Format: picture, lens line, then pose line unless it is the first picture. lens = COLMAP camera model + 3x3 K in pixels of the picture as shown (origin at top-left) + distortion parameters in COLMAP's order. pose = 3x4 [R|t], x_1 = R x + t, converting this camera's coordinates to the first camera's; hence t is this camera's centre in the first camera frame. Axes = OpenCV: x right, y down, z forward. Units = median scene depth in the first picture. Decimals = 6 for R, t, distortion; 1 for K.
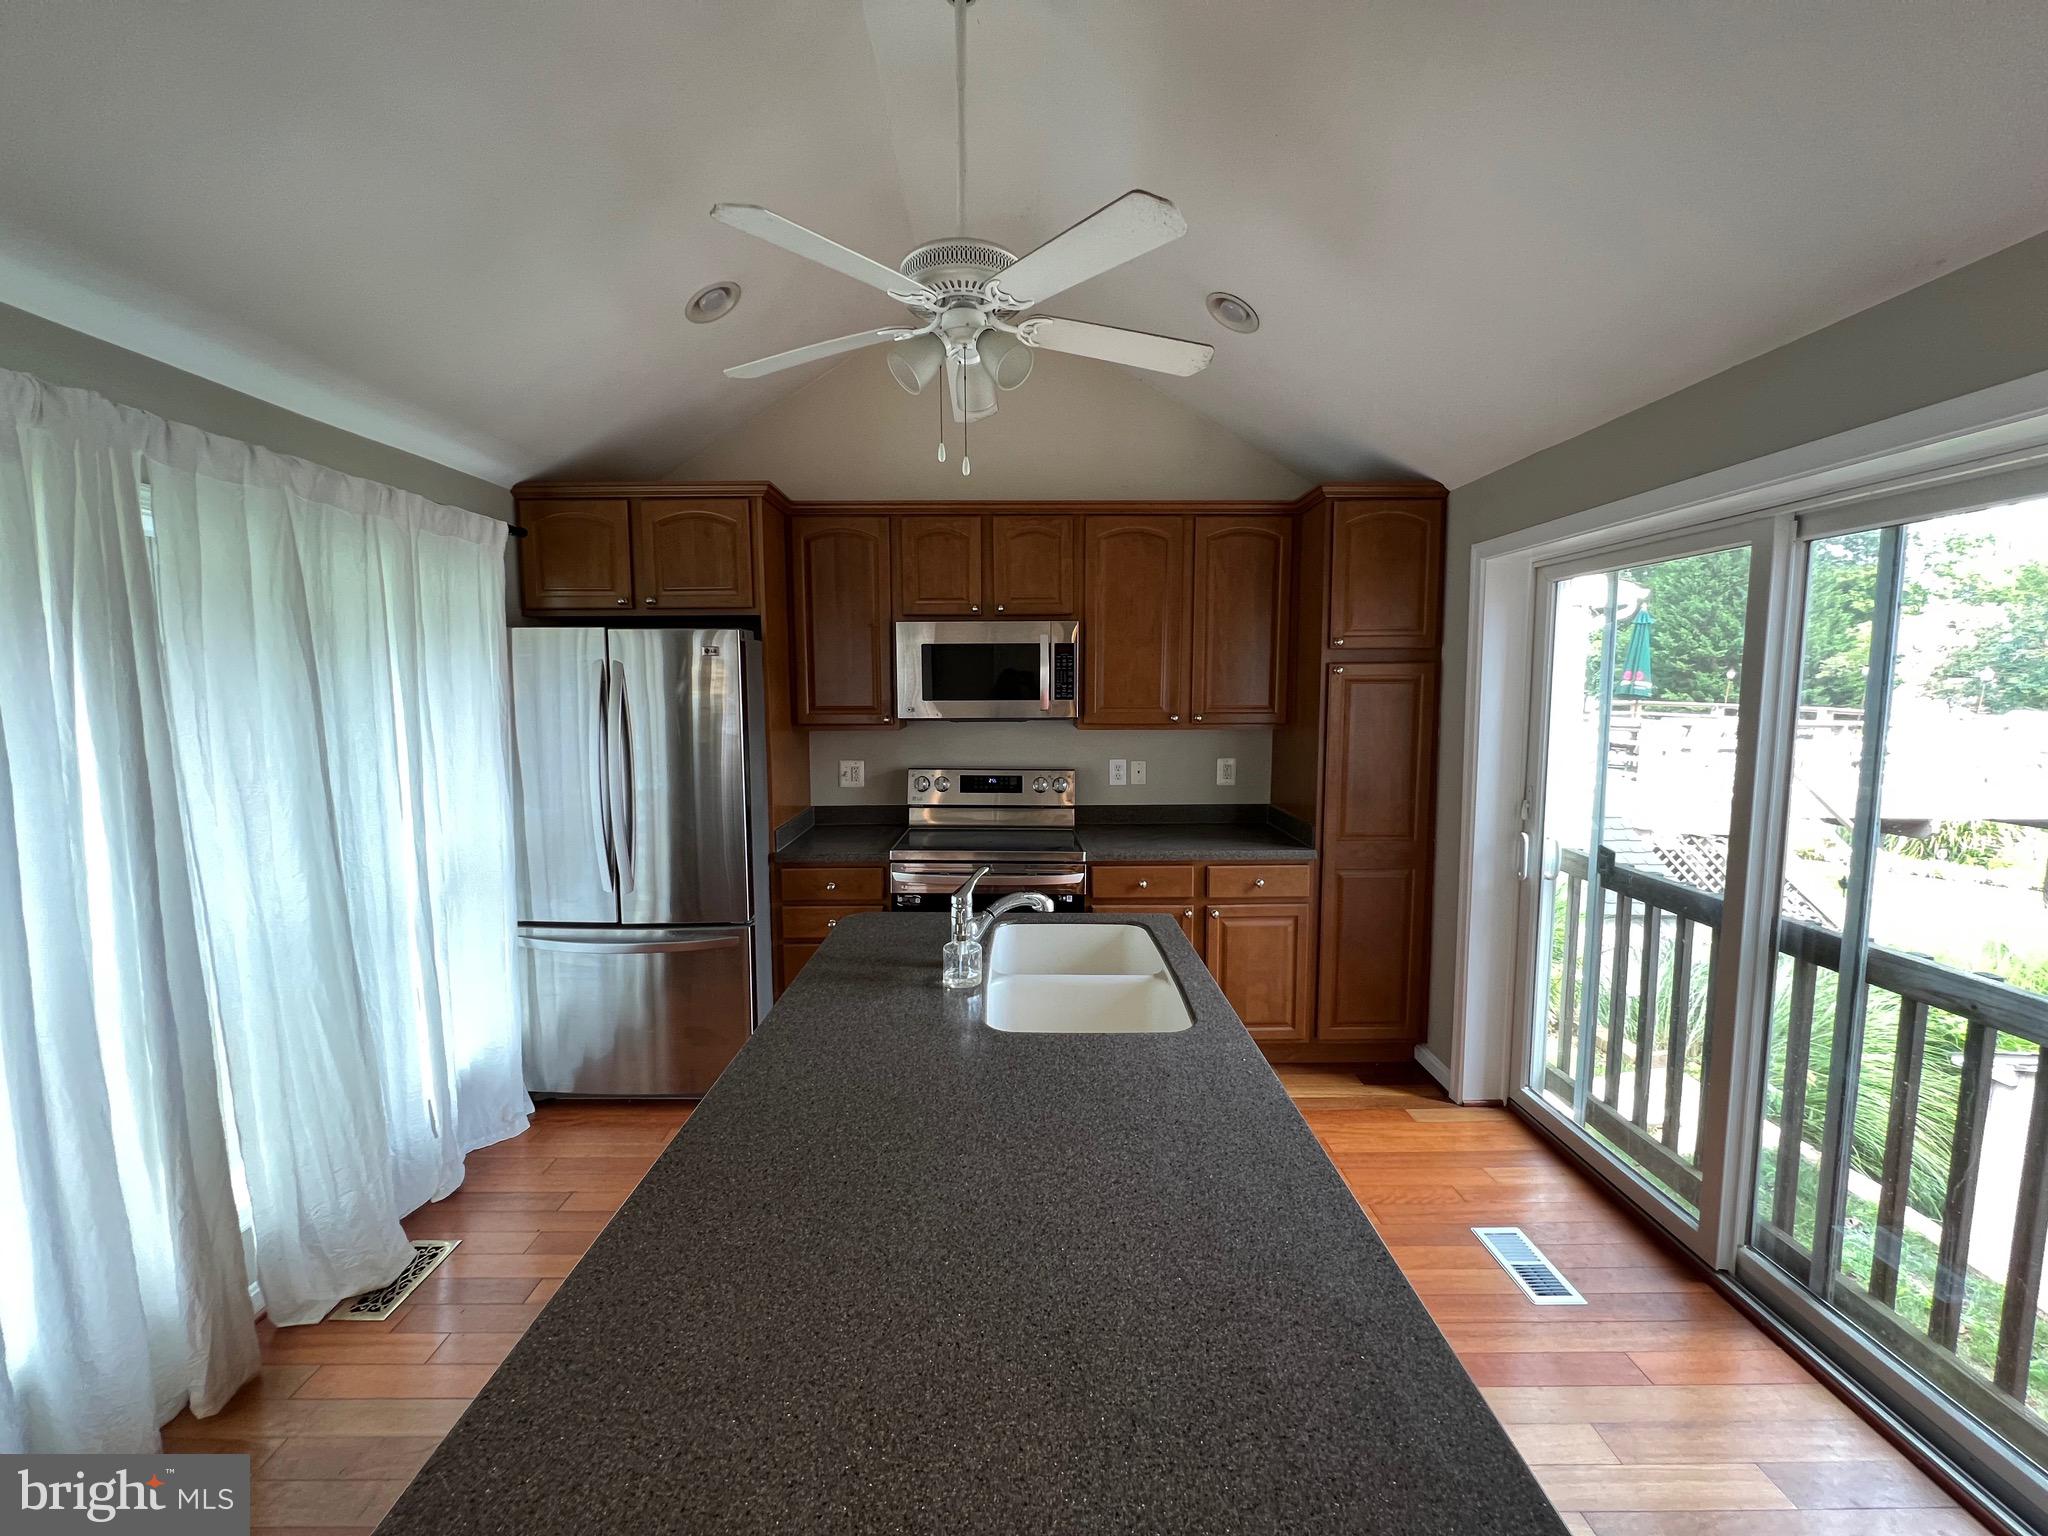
lens RADIAL K [[820.5, 0, 1021.1], [0, 820.5, 761.9], [0, 0, 1]] dist [0.001116, 0.000319]
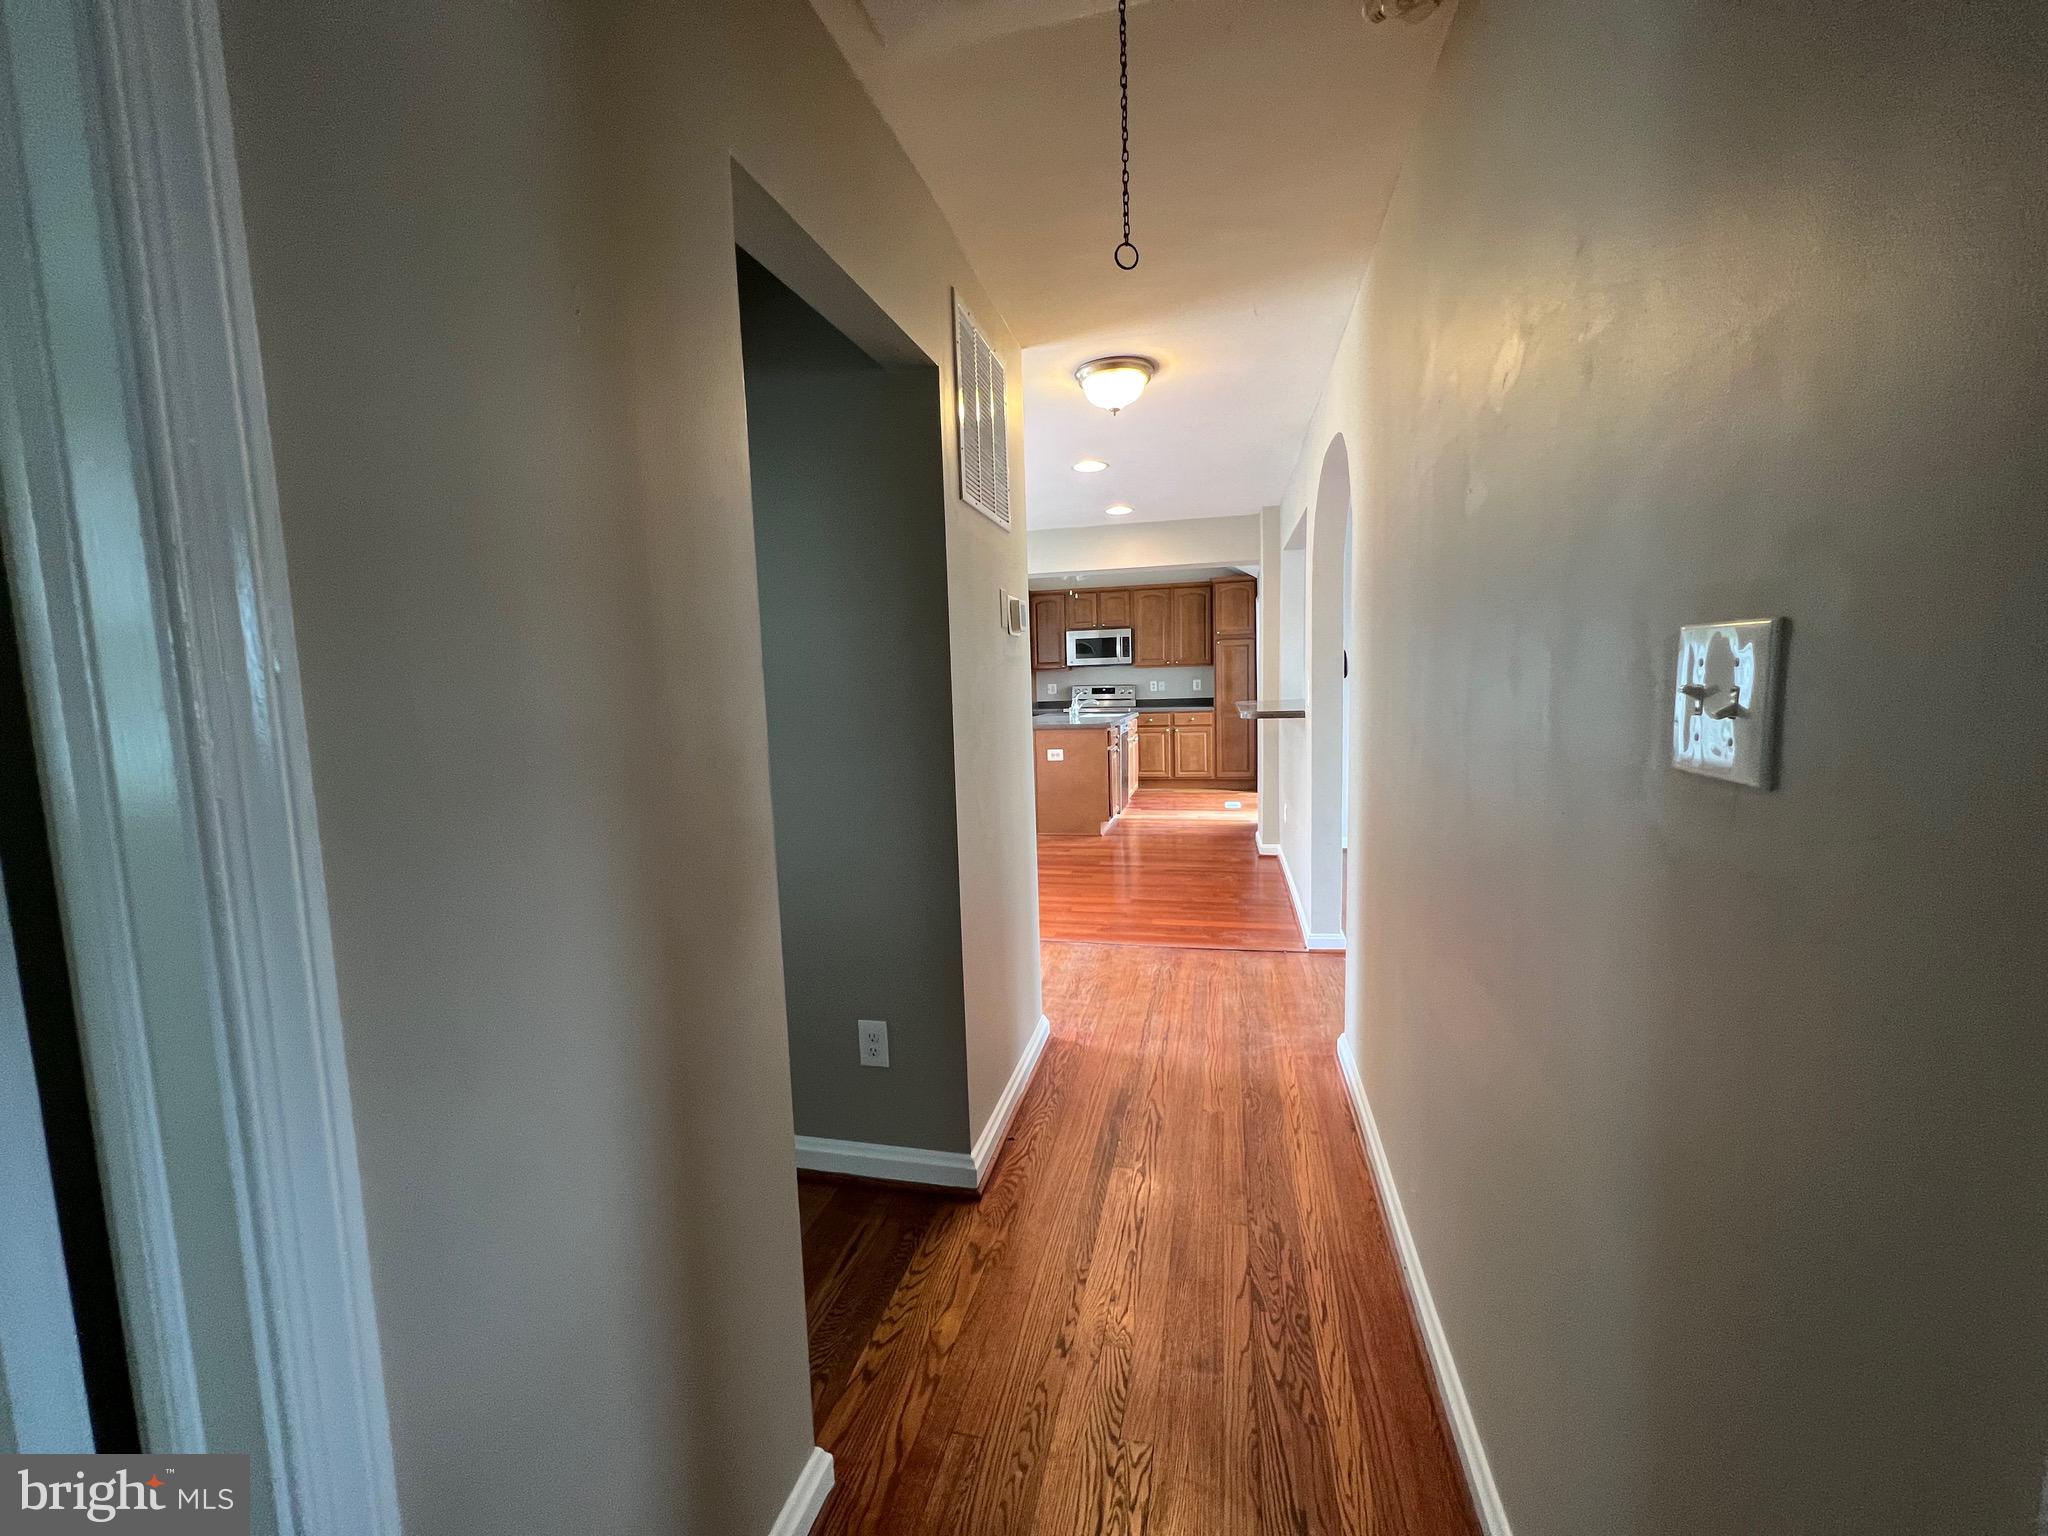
lens RADIAL K [[820.5, 0, 1021.1], [0, 820.5, 761.9], [0, 0, 1]] dist [0.001116, 0.000319]
pose [[0.969905, 0.000440, -0.243485, 0.382926], [0.001848, 0.999956, 0.009170, 0.253545], [0.243478, -0.009344, 0.969861, -1.784622]]
